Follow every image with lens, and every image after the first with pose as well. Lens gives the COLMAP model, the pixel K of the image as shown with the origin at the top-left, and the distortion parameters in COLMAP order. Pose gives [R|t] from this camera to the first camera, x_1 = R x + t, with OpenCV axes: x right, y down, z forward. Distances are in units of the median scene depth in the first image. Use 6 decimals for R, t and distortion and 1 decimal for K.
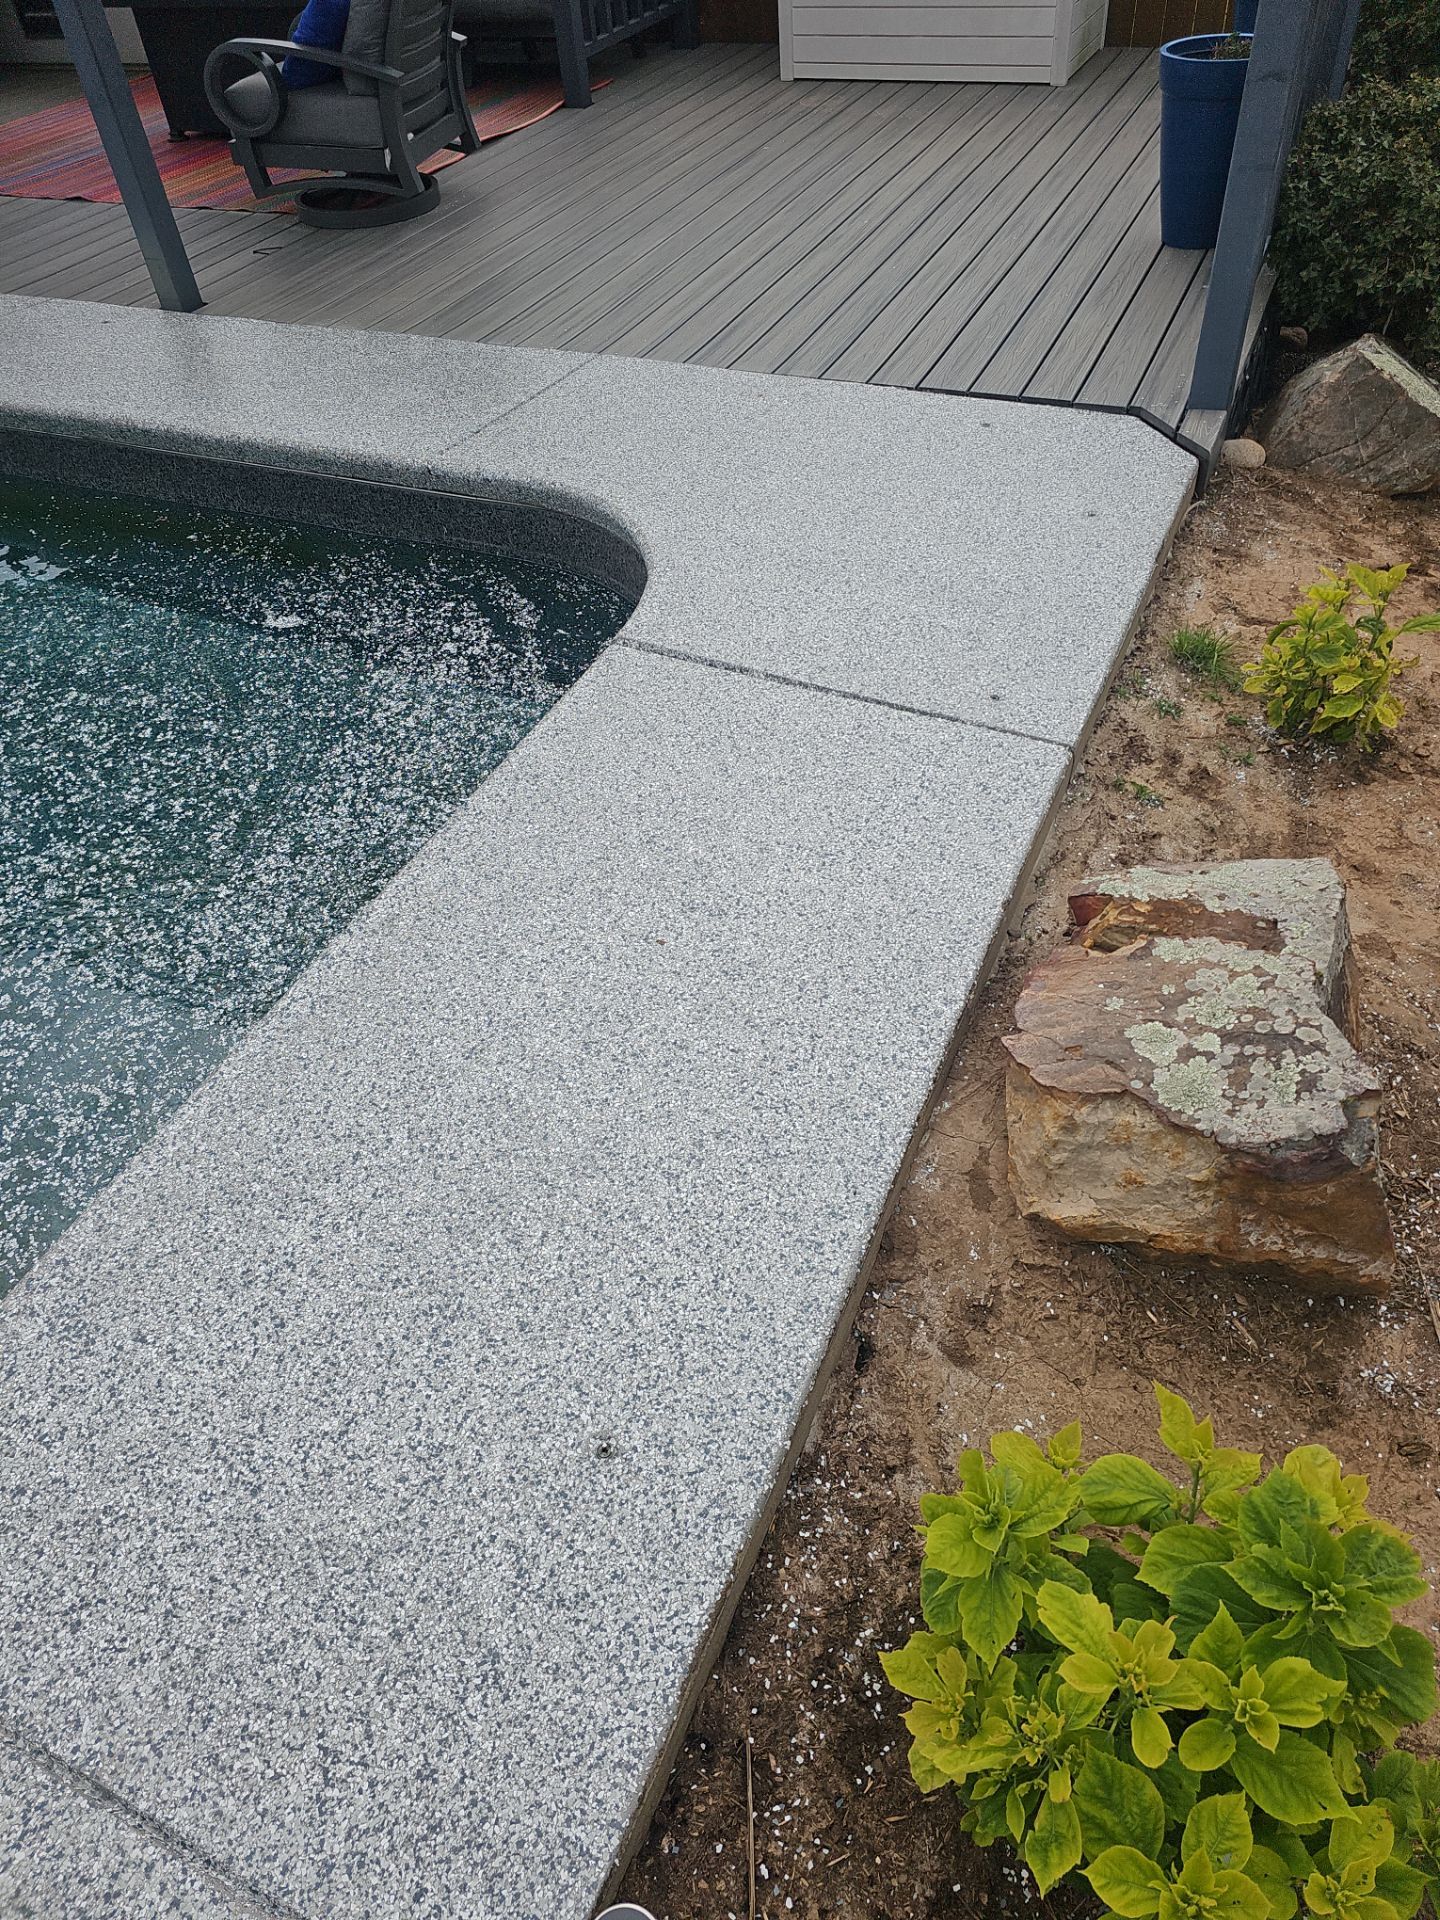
lens RADIAL K [[1262.6, 0, 722.7], [0, 1262.6, 953.6], [0, 0, 1]] dist [0.011735, -0.001288]
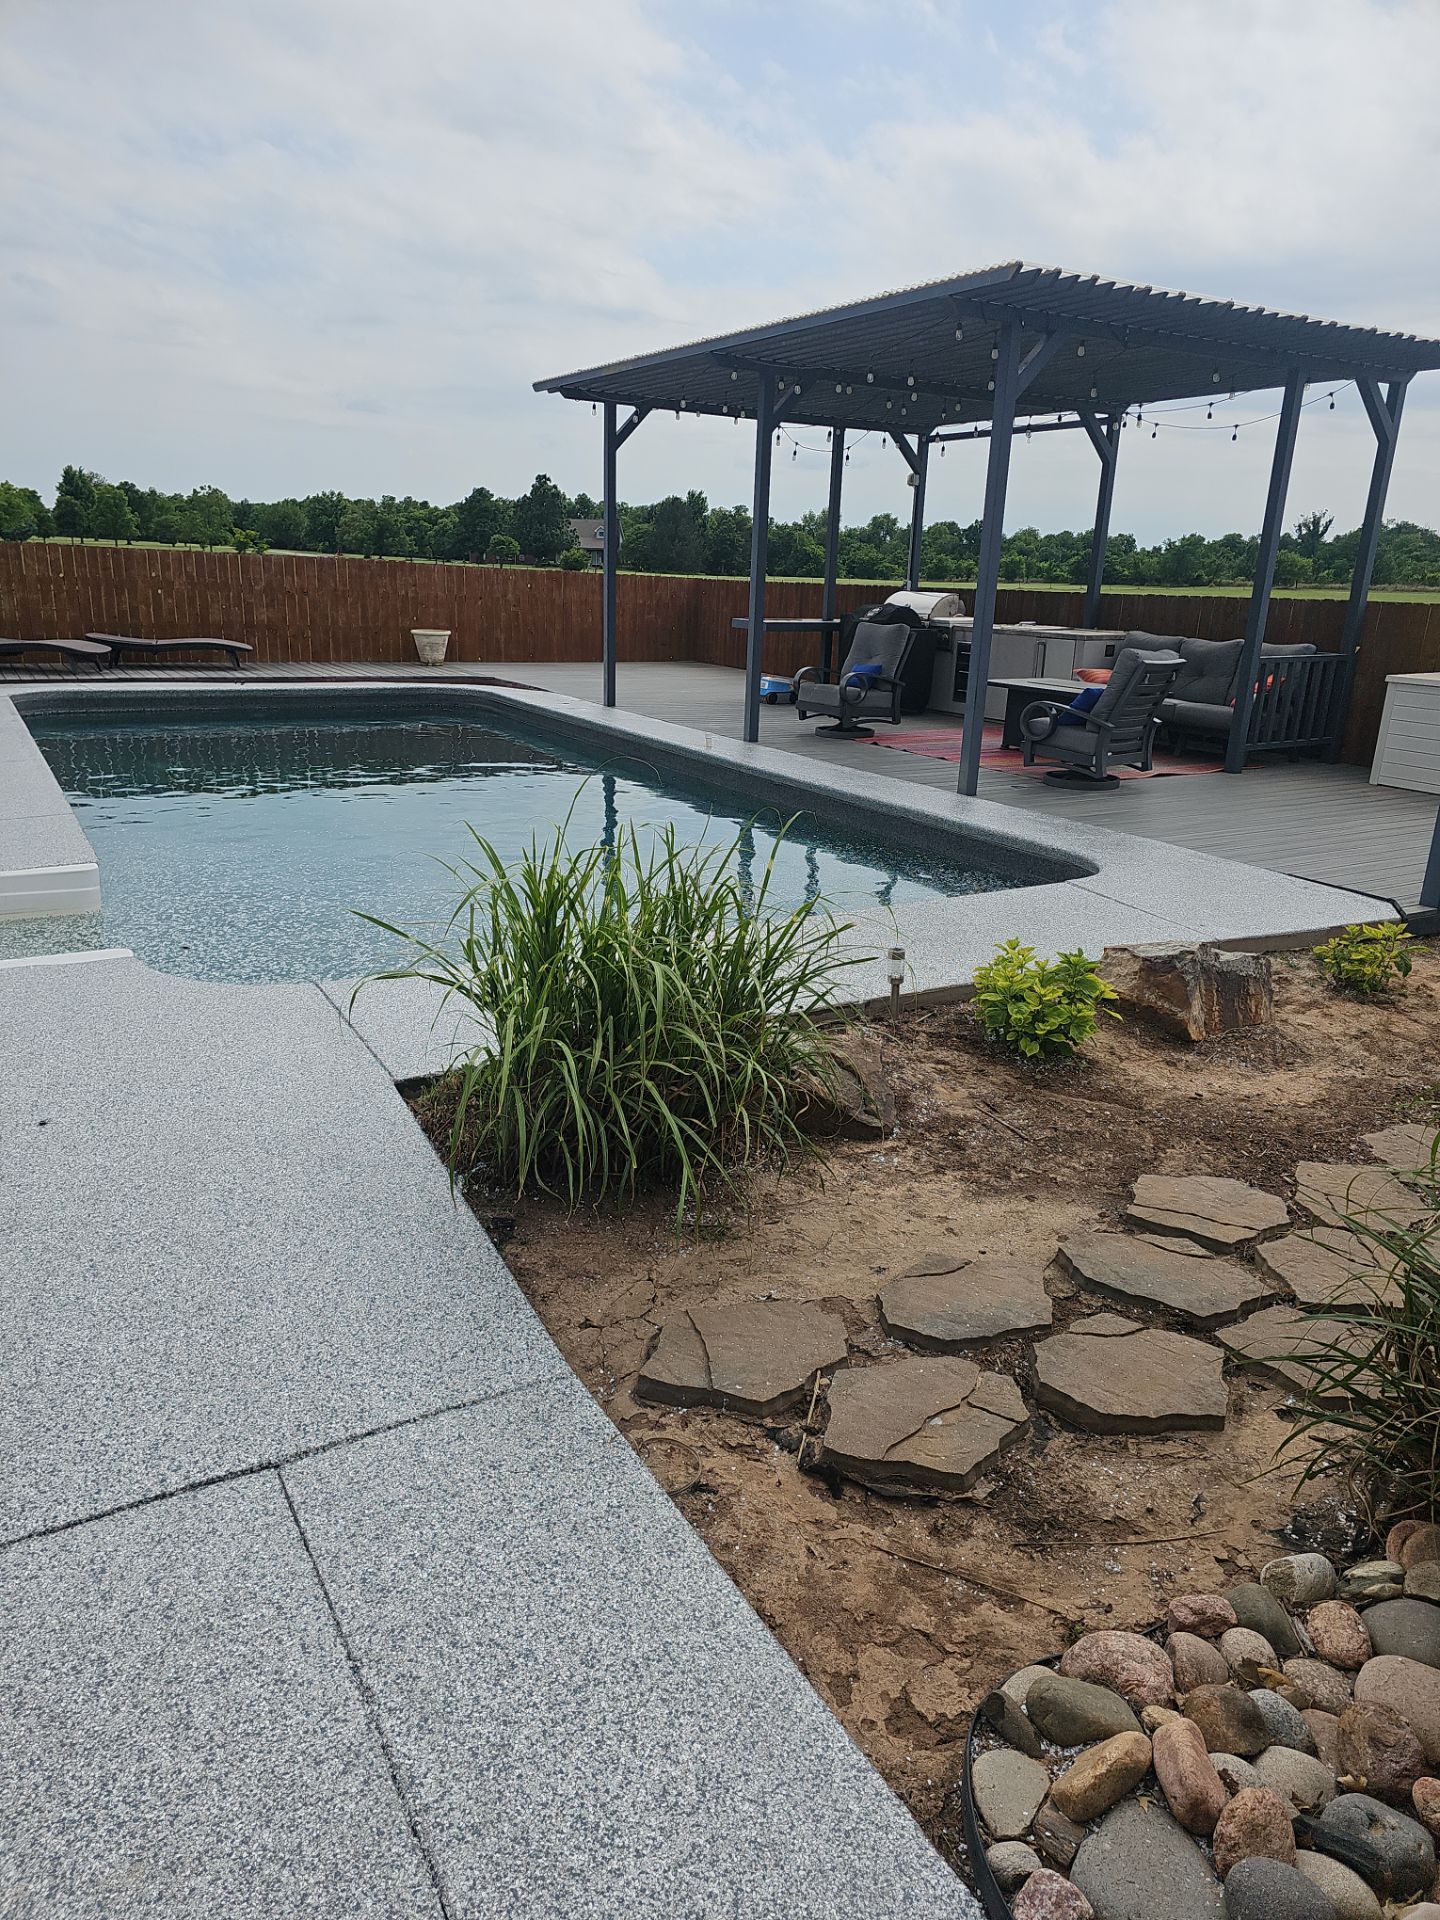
lens RADIAL K [[1262.6, 0, 723.9], [0, 1262.6, 965.1], [0, 0, 1]] dist [0.011735, -0.001288]
pose [[0.813048, 0.261692, -0.520067, 0.367662], [-0.467330, 0.826092, -0.314920, 0.511134], [0.347212, 0.499088, 0.793949, -0.581829]]
